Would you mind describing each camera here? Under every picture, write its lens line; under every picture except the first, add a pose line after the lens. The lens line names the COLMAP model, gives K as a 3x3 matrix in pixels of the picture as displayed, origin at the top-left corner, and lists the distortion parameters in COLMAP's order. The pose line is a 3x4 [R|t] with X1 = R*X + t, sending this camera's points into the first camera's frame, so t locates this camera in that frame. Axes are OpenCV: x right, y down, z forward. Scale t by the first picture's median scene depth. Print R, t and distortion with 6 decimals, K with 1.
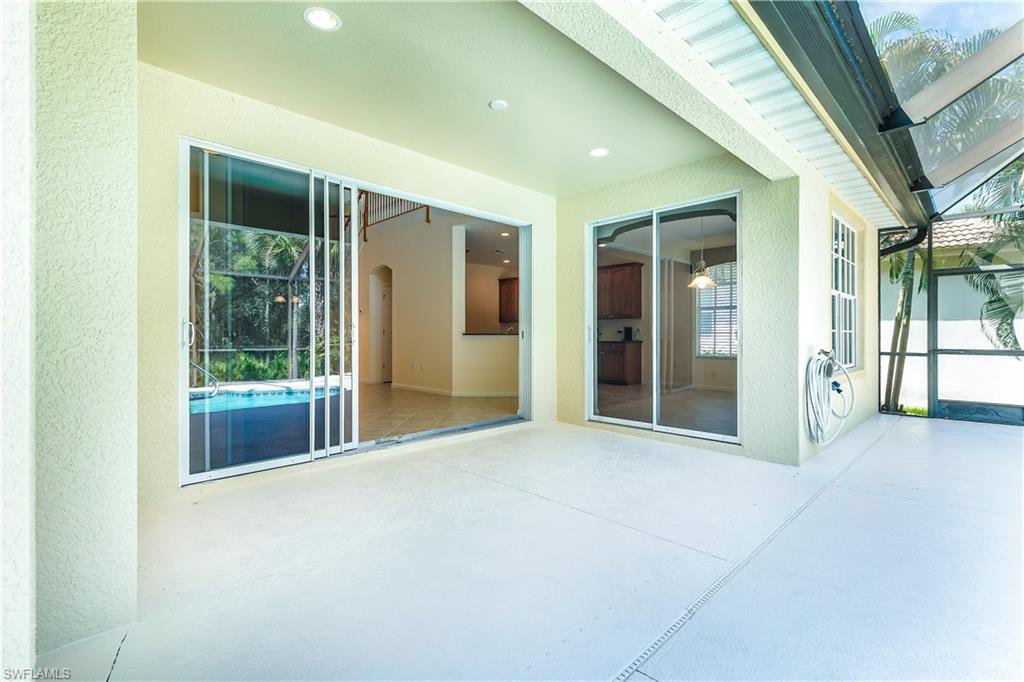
lens RADIAL K [[467.1, 0, 512.6], [0, 467.1, 336.6], [0, 0, 1]] dist [0.005232, 0.001523]
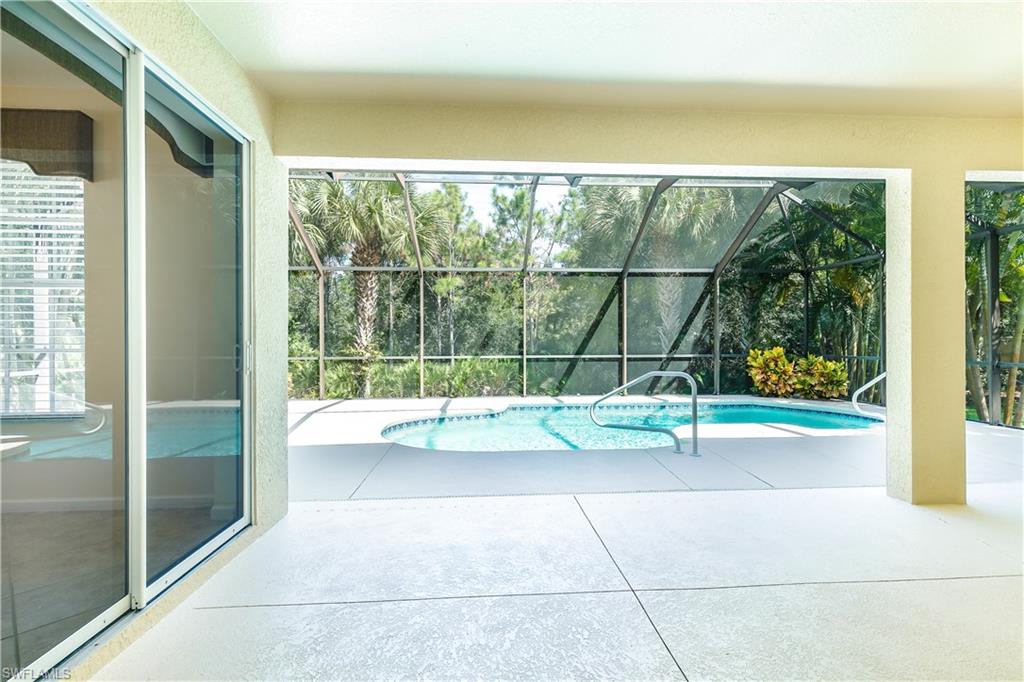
lens RADIAL K [[467.1, 0, 513.2], [0, 467.1, 341.6], [0, 0, 1]] dist [0.005232, 0.001523]
pose [[-0.754028, 0.002083, 0.656839, -0.202618], [0.005054, 0.999984, 0.002632, -0.024617], [-0.656823, 0.005304, -0.754027, 1.096275]]
